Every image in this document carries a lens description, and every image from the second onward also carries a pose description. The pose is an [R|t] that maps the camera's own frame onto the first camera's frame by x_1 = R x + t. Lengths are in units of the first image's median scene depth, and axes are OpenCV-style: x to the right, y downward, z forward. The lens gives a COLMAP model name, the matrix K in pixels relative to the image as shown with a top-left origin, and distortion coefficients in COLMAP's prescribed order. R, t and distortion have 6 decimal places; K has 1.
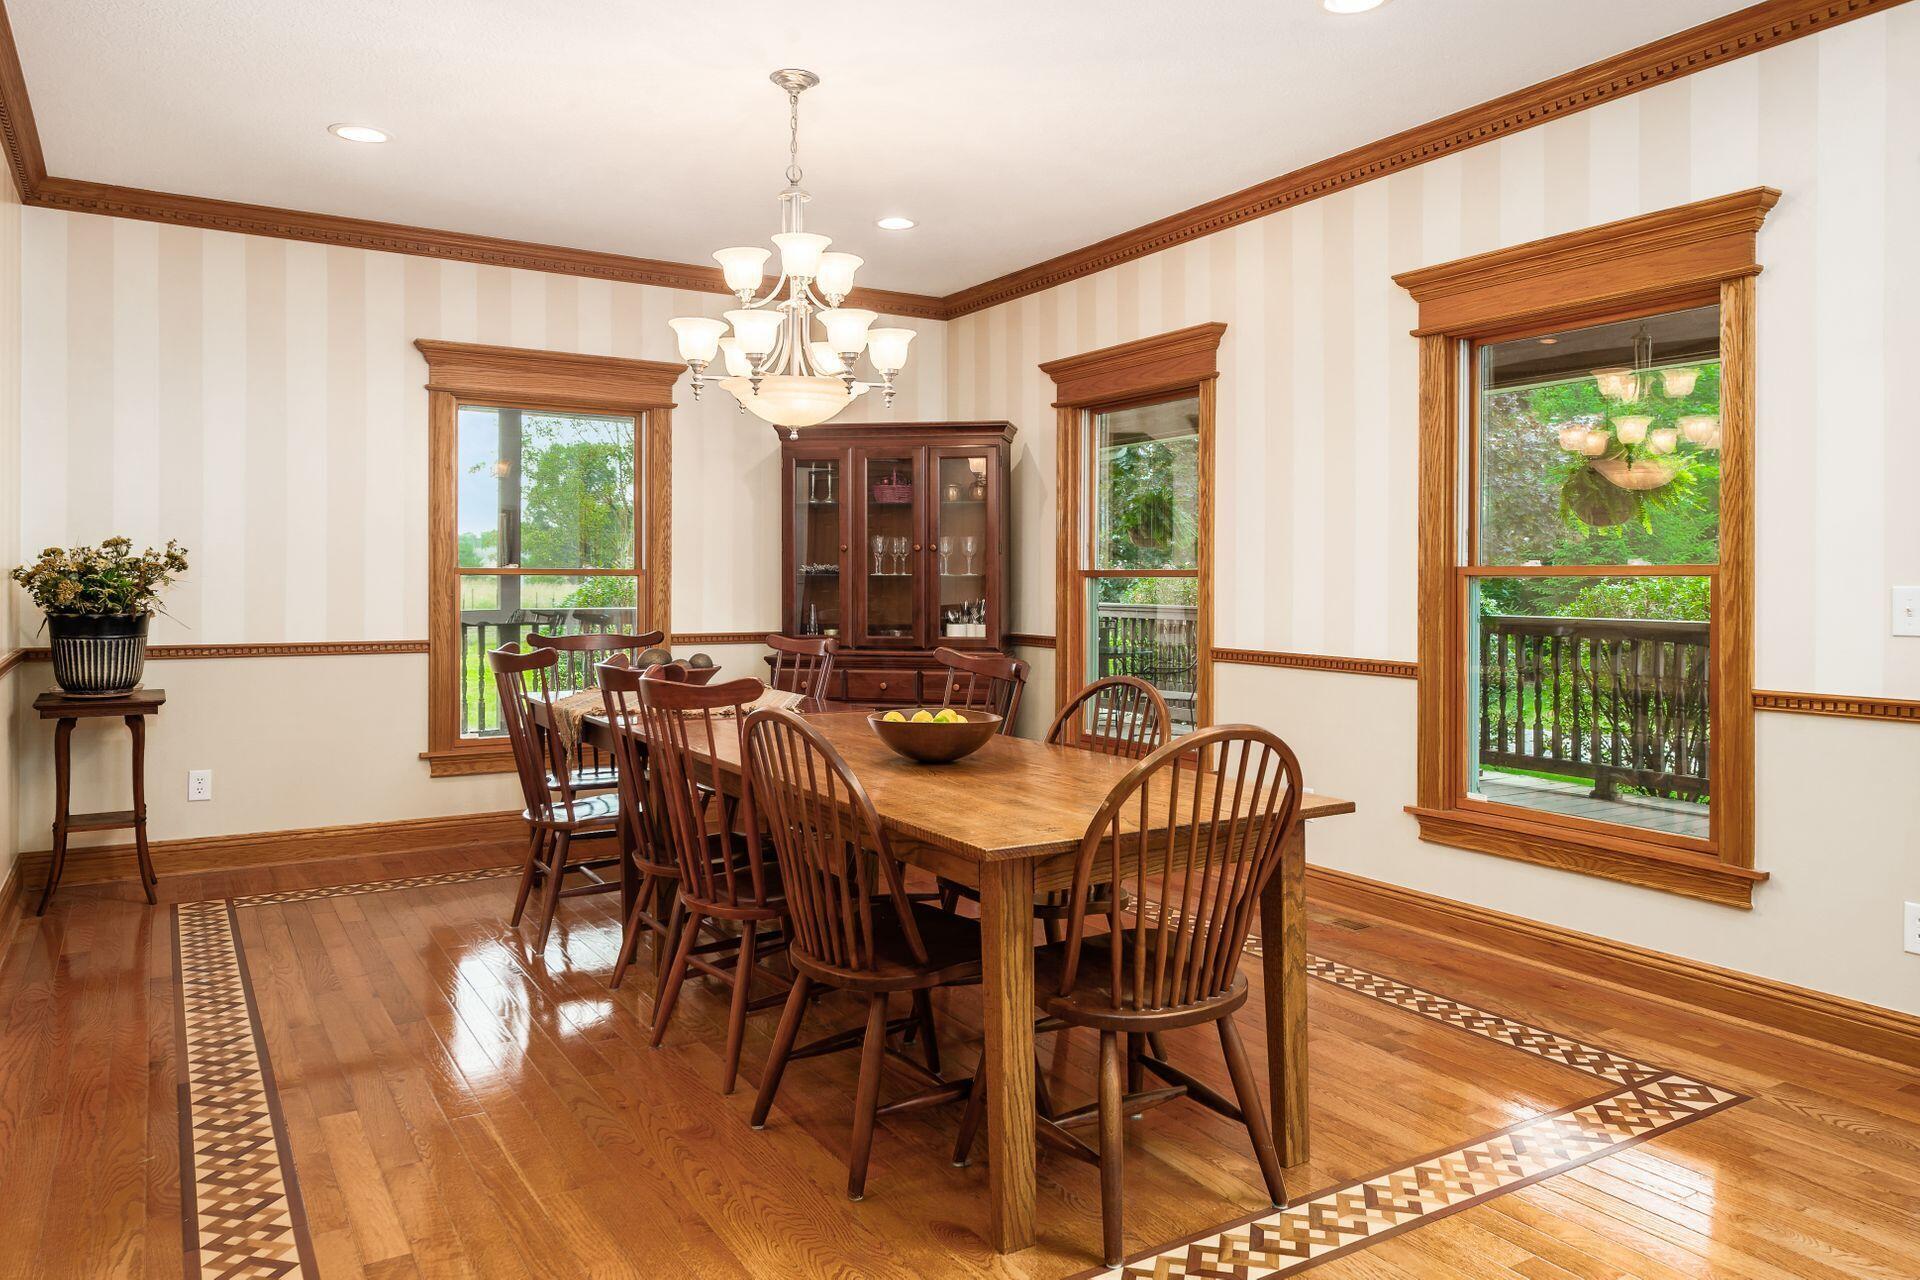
lens RADIAL K [[1309.1, 0, 961.0], [0, 1309.1, 630.6], [0, 0, 1]] dist [-0.011866, -0.000901]
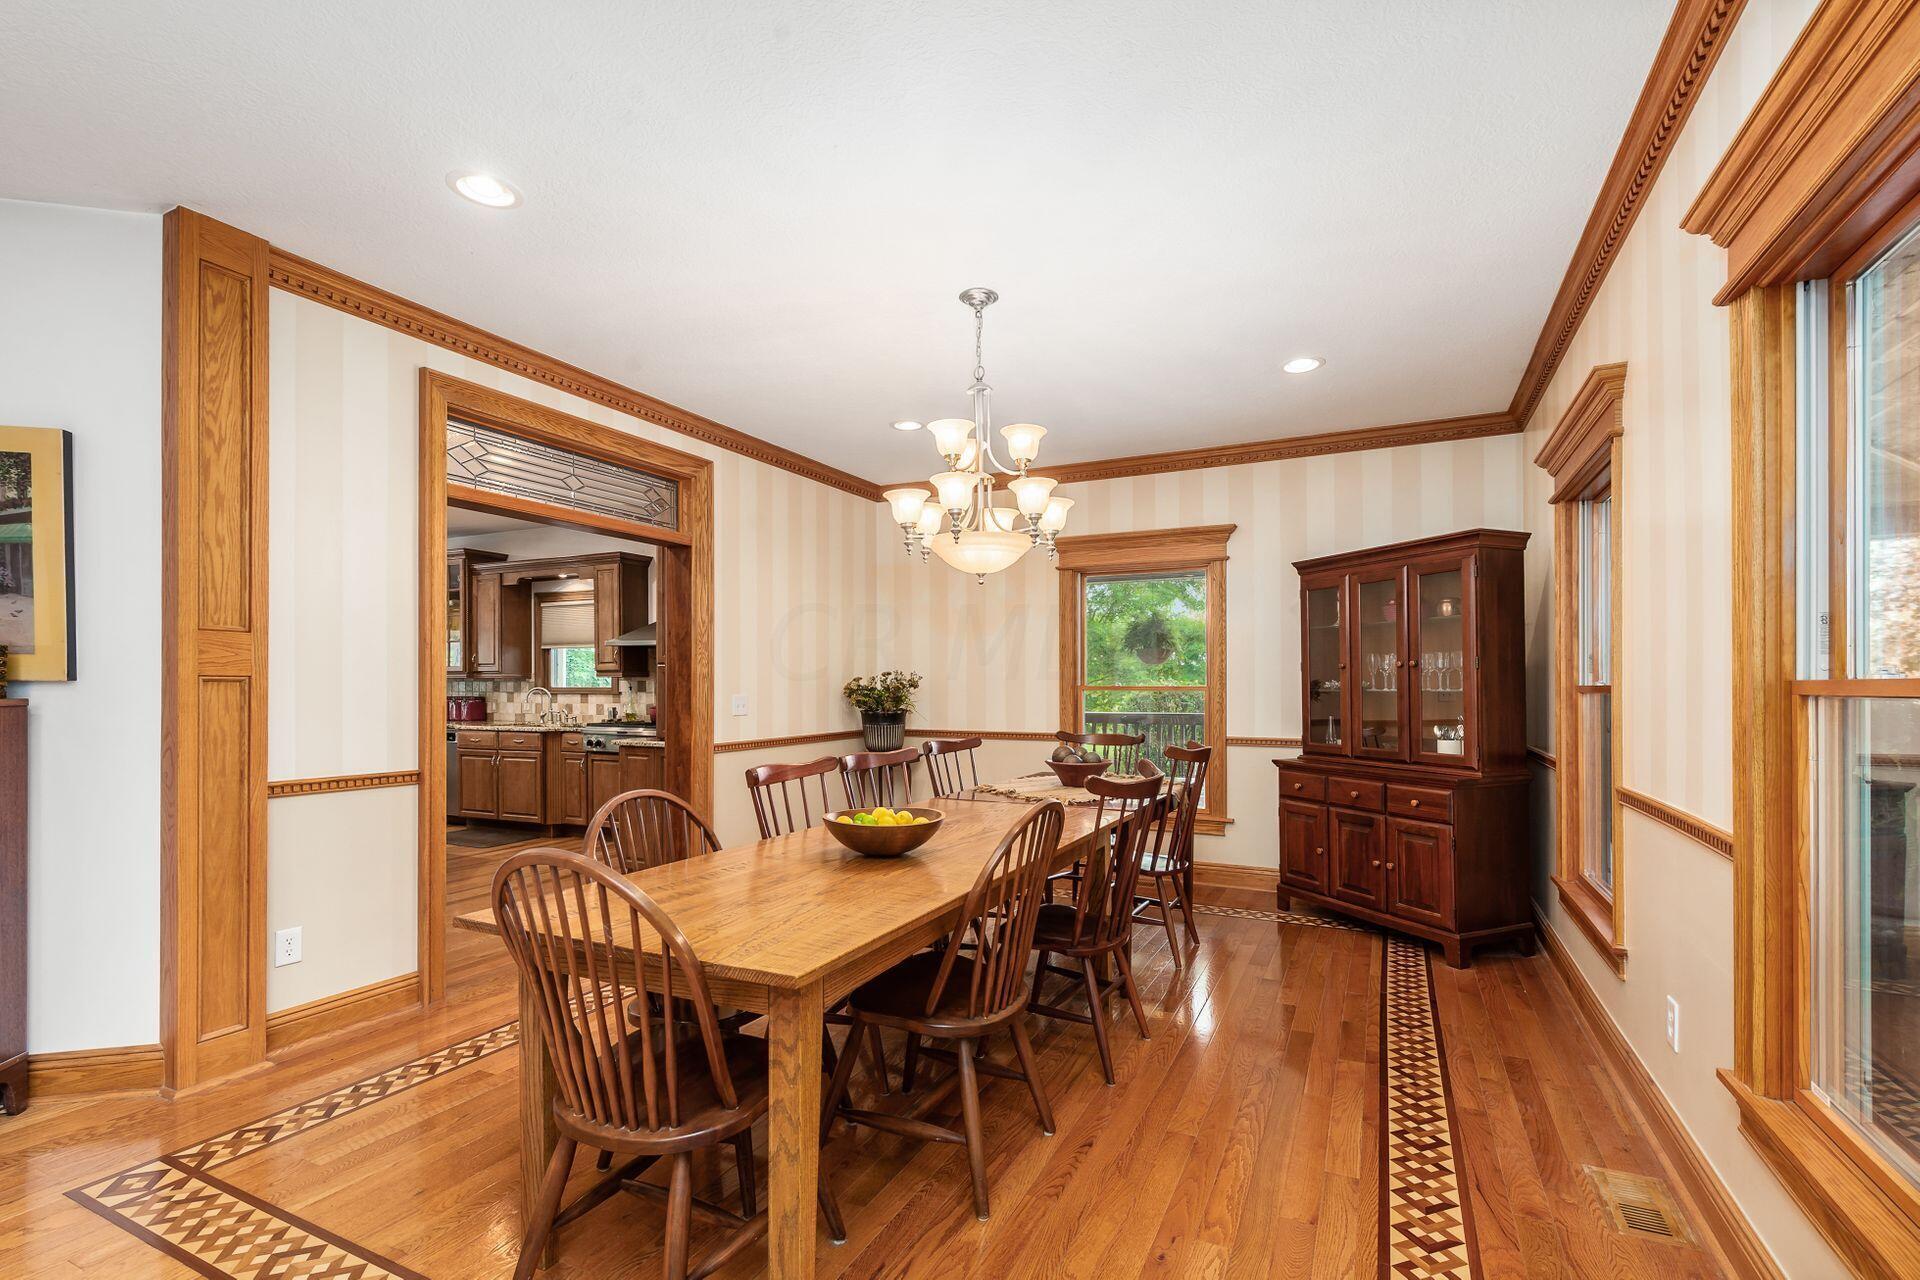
lens RADIAL K [[864.3, 0, 963.5], [0, 864.3, 687.7], [0, 0, 1]] dist [0.002798, -0.000020]
pose [[0.532310, -0.001279, -0.846549, 0.440601], [-0.029333, 0.999371, -0.019954, -0.025498], [0.846041, 0.035453, 0.531937, 0.420243]]
